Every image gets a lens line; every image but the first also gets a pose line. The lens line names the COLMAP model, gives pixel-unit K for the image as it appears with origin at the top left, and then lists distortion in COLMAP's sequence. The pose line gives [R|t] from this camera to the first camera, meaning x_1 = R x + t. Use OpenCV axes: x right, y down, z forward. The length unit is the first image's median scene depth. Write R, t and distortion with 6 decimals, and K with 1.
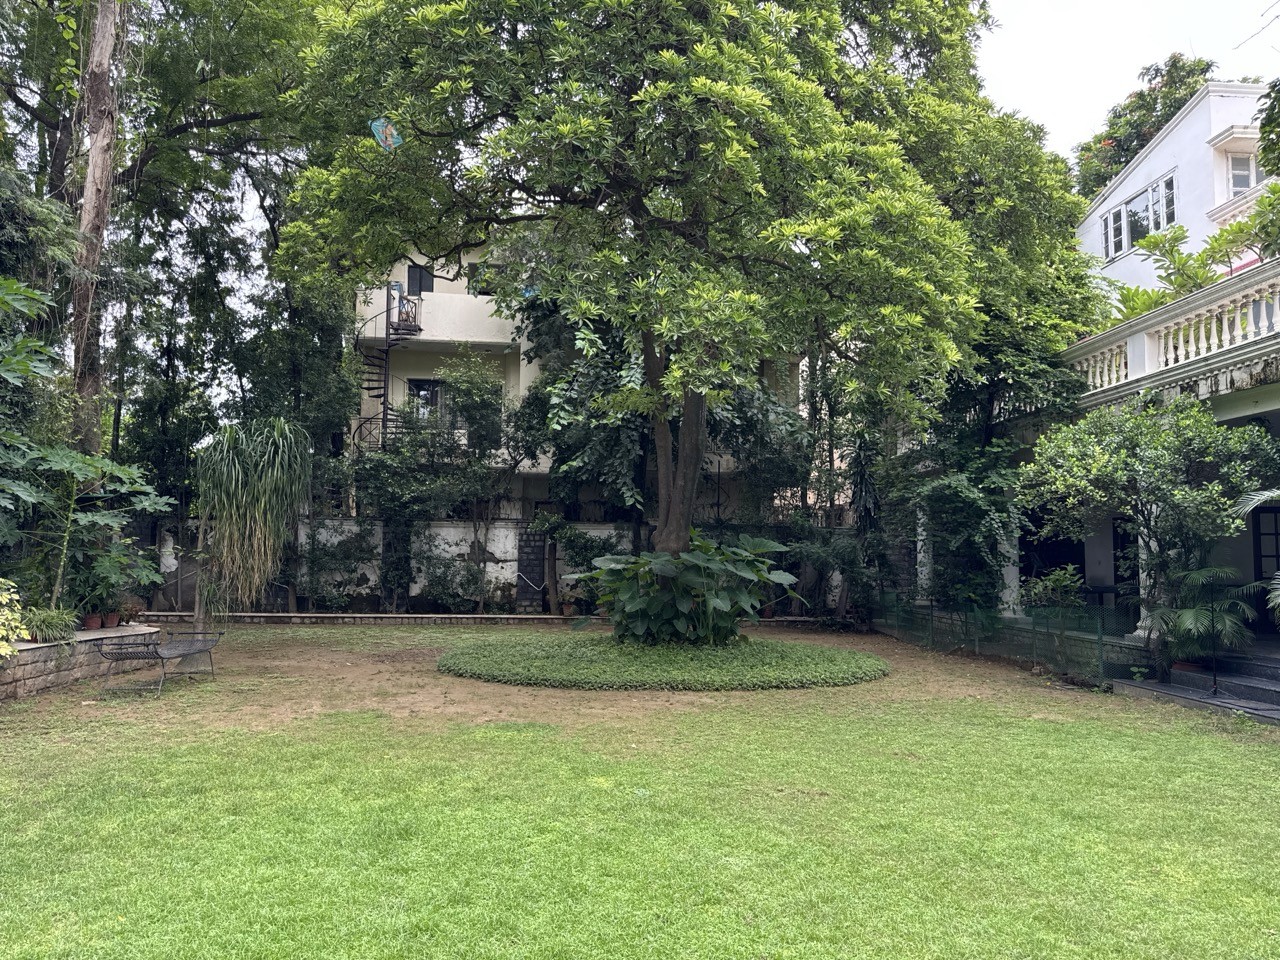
lens RADIAL K [[886.0, 0, 643.5], [0, 886.0, 493.0], [0, 0, 1]] dist [0.081772, -0.118182]
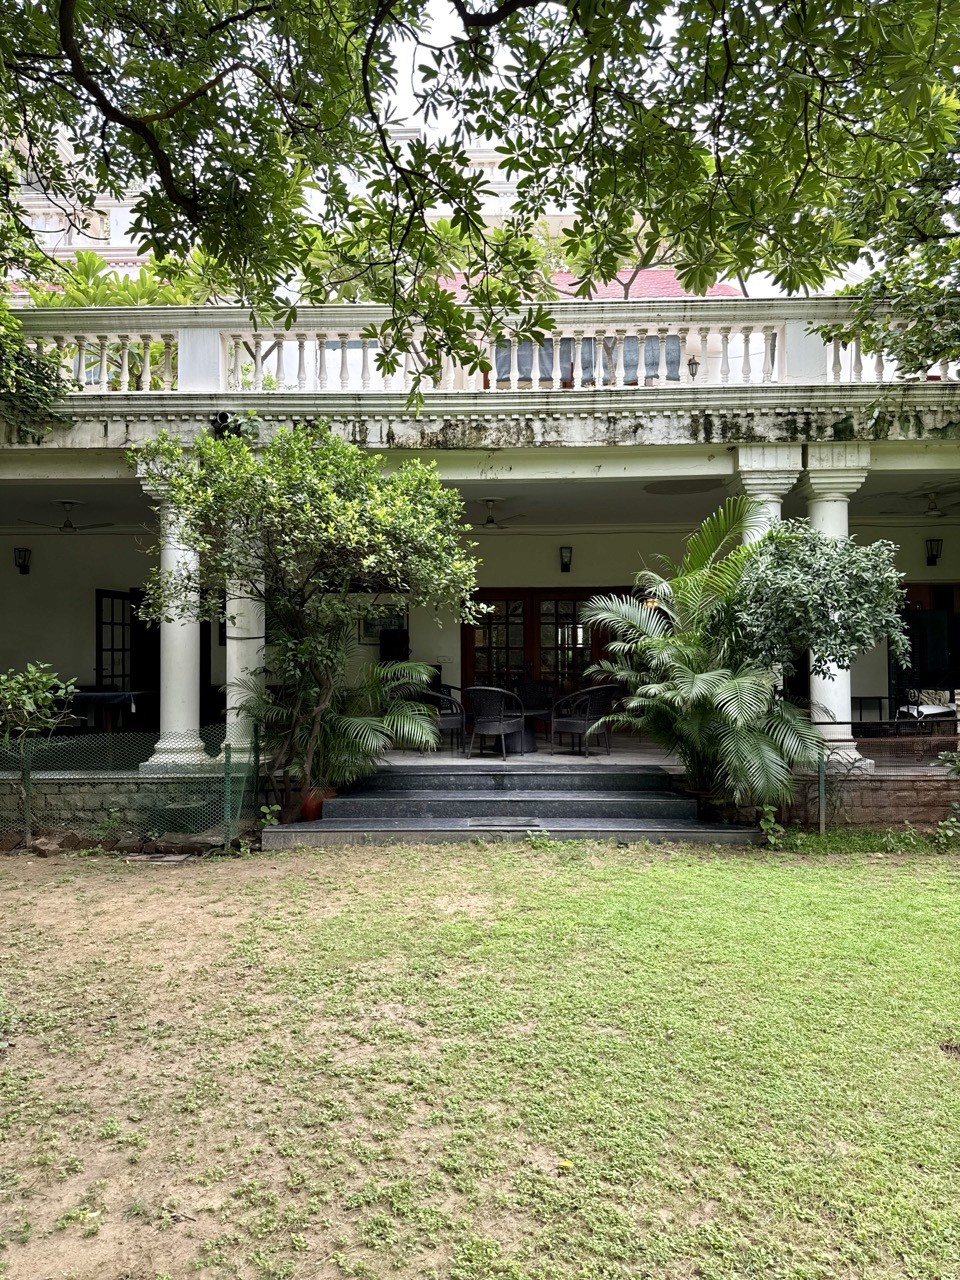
lens RADIAL K [[886.0, 0, 480.0], [0, 886.0, 640.0], [0, 0, 1]] dist [0.081772, -0.118182]
pose [[0.095792, 0.010693, 0.995344, -0.129958], [-0.066230, 0.997795, -0.004346, 0.055255], [-0.993196, -0.065505, 0.096289, 0.757330]]
